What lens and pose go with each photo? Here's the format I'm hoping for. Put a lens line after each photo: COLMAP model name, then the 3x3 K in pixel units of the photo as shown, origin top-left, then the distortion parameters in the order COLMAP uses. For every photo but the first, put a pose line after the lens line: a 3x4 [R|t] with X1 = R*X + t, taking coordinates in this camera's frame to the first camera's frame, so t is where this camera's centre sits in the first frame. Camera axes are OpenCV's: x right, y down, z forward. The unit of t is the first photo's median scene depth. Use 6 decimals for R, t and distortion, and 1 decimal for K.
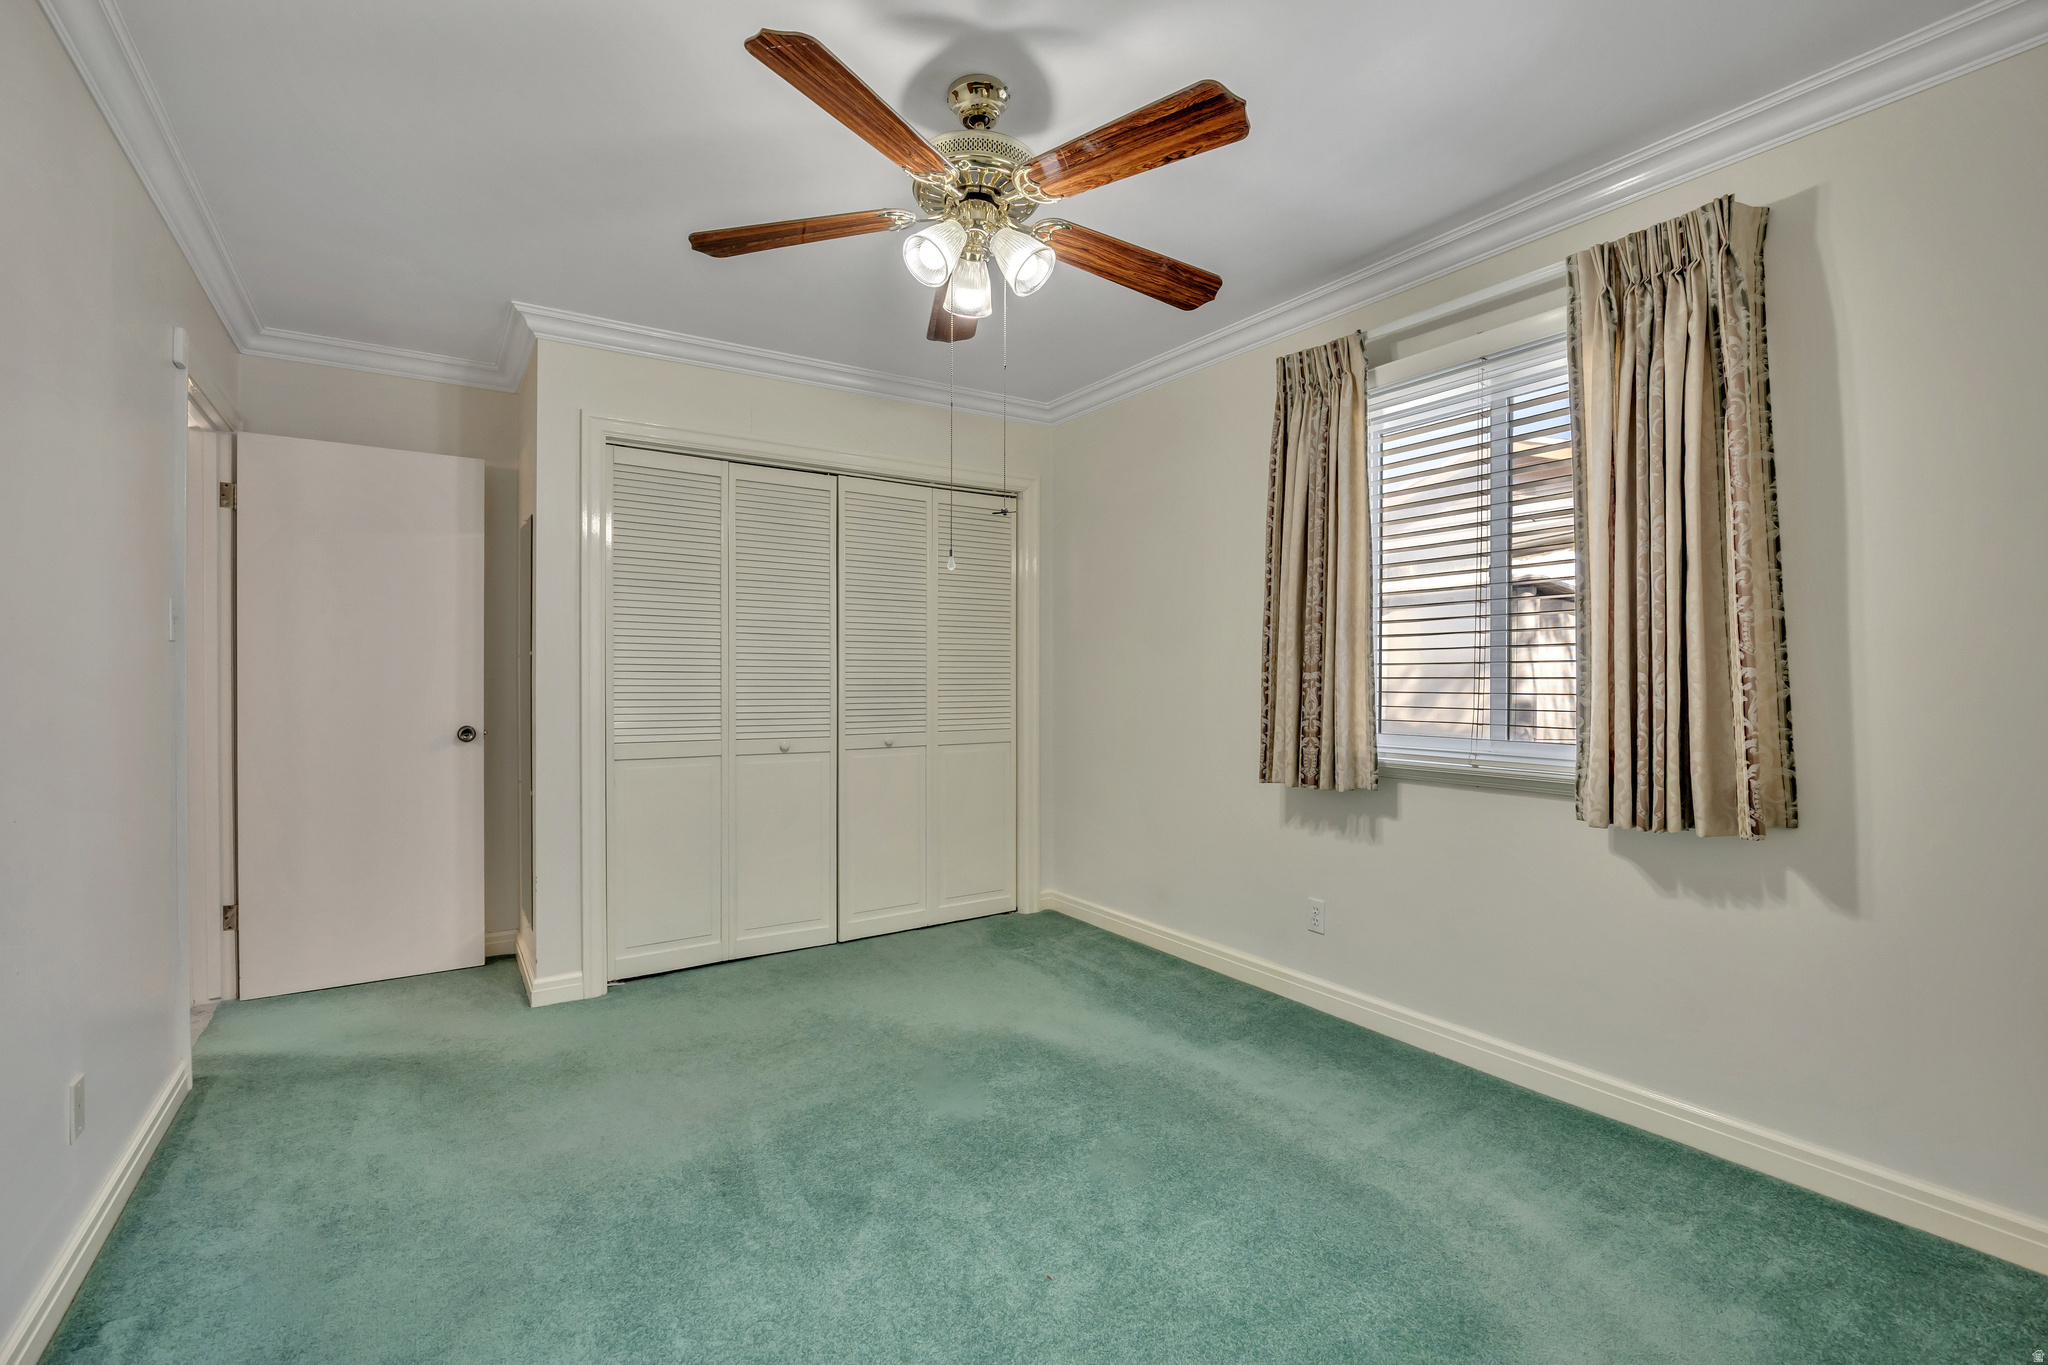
lens RADIAL K [[891.3, 0, 1027.6], [0, 891.3, 662.7], [0, 0, 1]] dist [-0.016013, 0.000581]
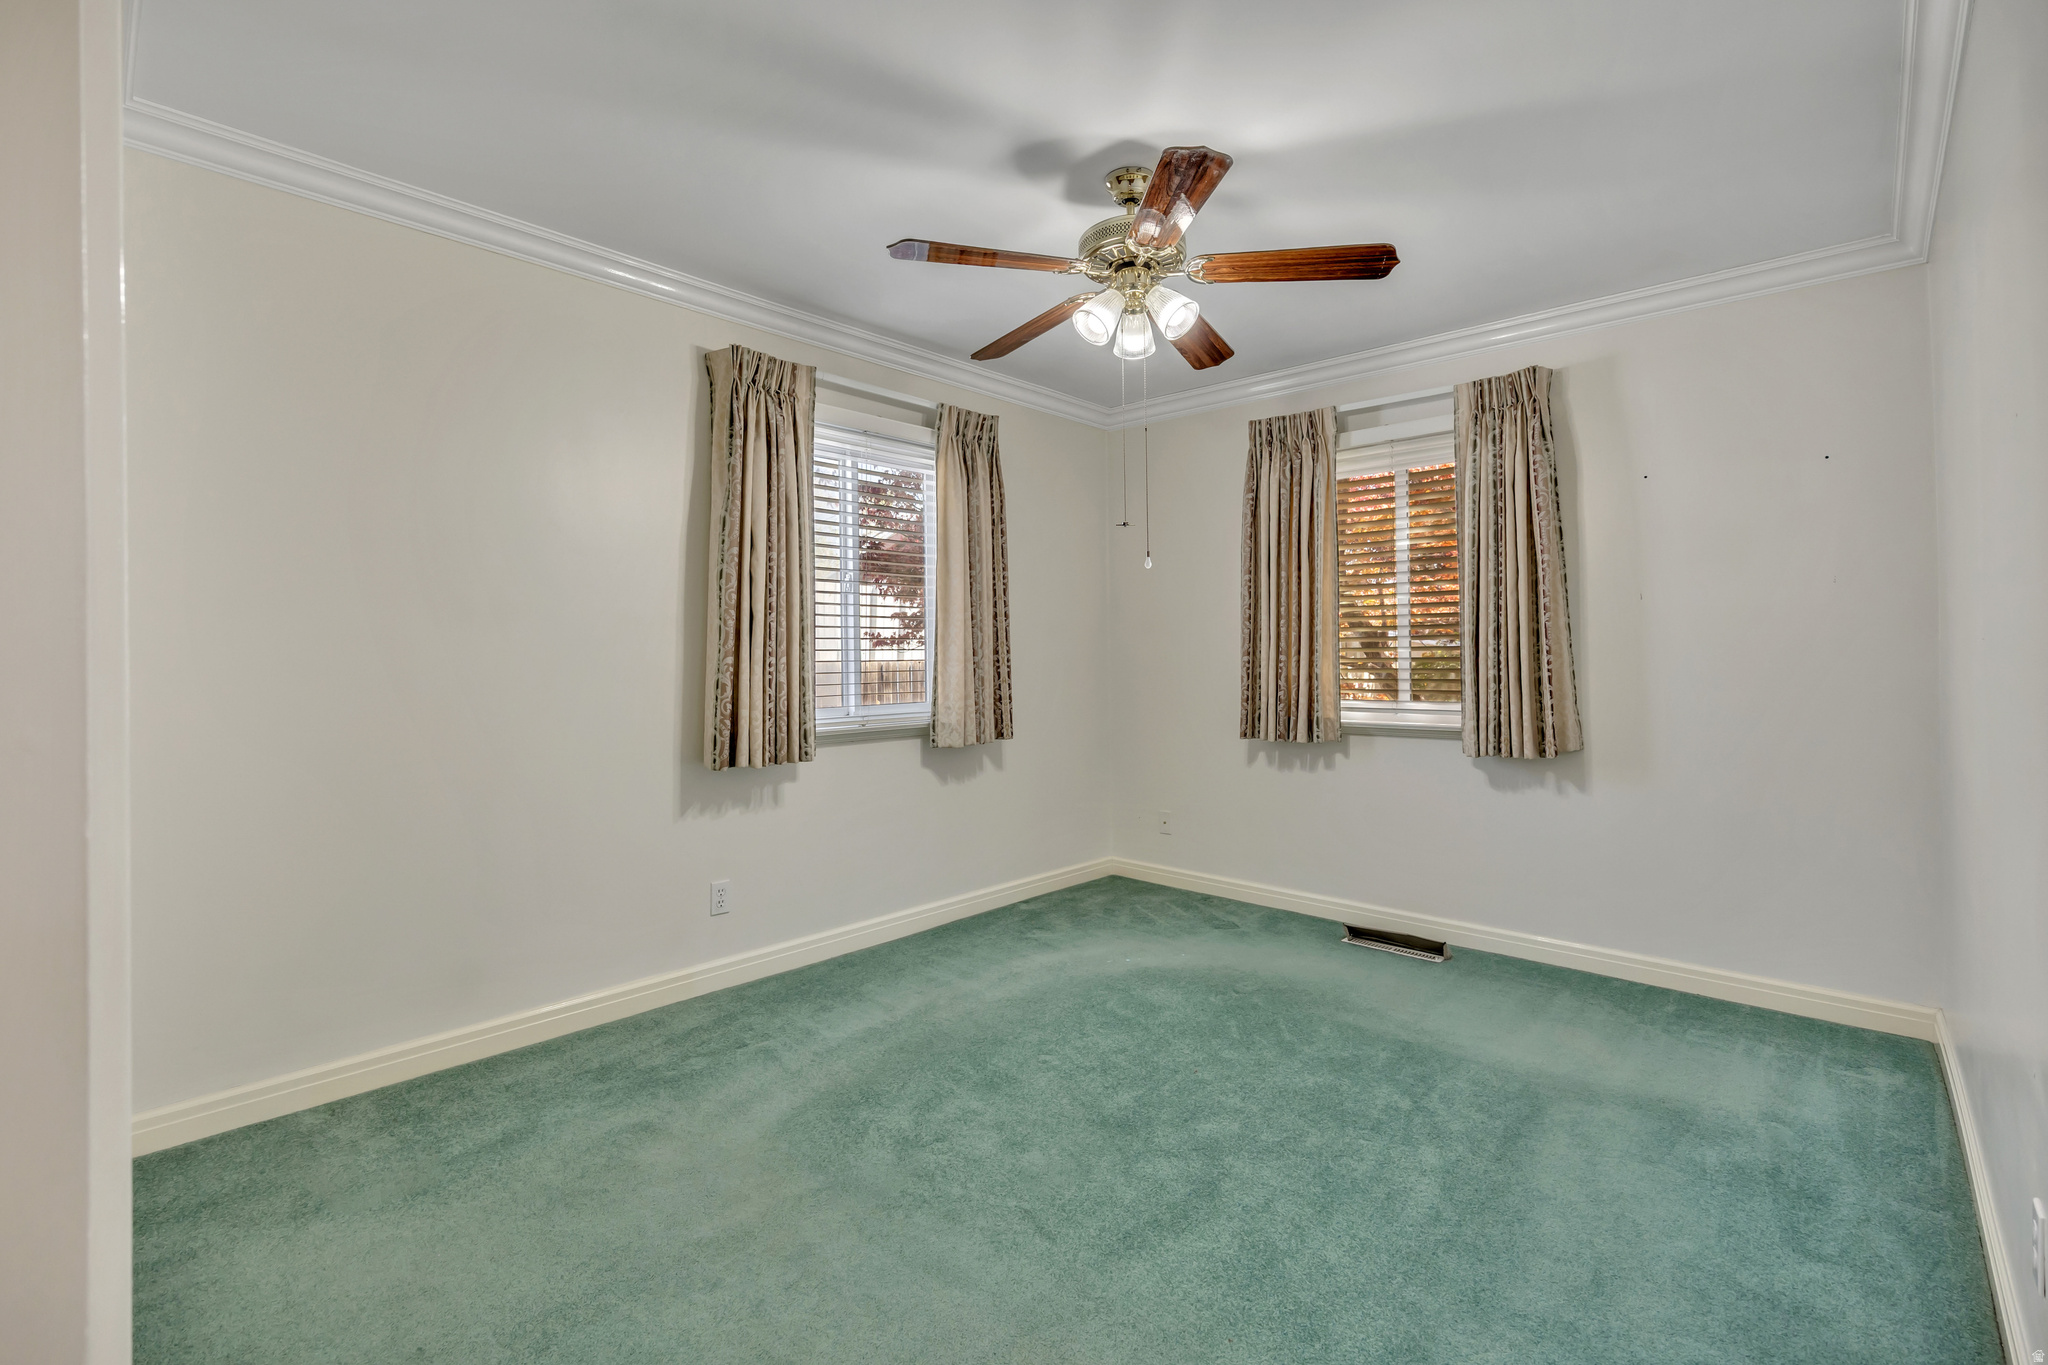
lens RADIAL K [[891.3, 0, 1027.6], [0, 891.3, 662.7], [0, 0, 1]] dist [-0.016013, 0.000581]
pose [[-0.217732, -0.005146, 0.975995, -0.865009], [-0.007006, 0.999969, 0.003710, 0.013815], [-0.975983, -0.006030, -0.217762, 1.035558]]
